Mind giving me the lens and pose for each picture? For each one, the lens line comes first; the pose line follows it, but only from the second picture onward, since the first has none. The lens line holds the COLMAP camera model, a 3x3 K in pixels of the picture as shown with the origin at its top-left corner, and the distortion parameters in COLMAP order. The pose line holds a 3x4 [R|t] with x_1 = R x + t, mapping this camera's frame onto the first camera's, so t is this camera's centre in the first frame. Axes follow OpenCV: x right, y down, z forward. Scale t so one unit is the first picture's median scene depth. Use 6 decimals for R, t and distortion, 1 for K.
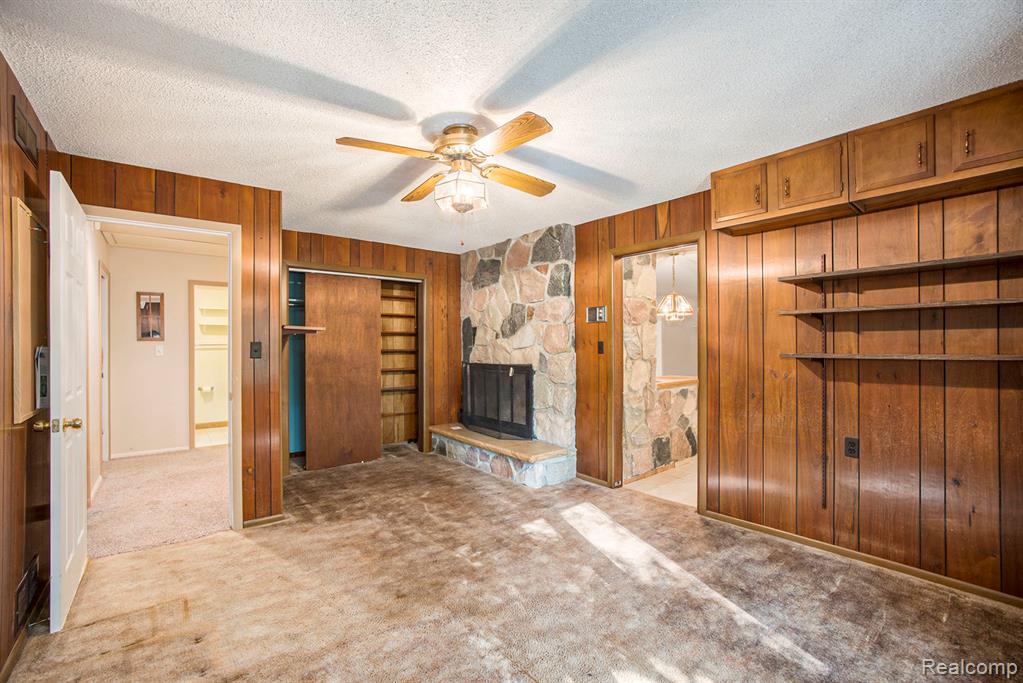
lens RADIAL K [[463.7, 0, 506.0], [0, 463.7, 342.1], [0, 0, 1]] dist [-0.065712, 0.008305]
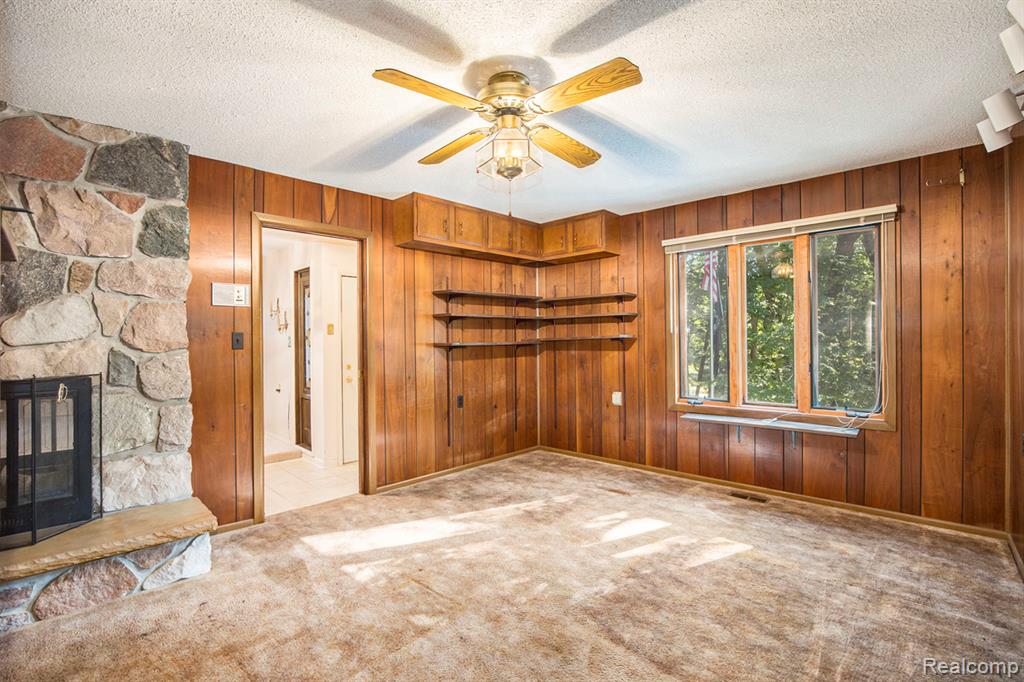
lens RADIAL K [[464.2, 0, 506.5], [0, 464.2, 341.6], [0, 0, 1]] dist [-0.065712, 0.008305]
pose [[-0.143099, 0.000895, 0.989708, -0.723013], [0.004069, 0.999992, -0.000316, 0.018930], [-0.989700, 0.003982, -0.143101, 0.871917]]
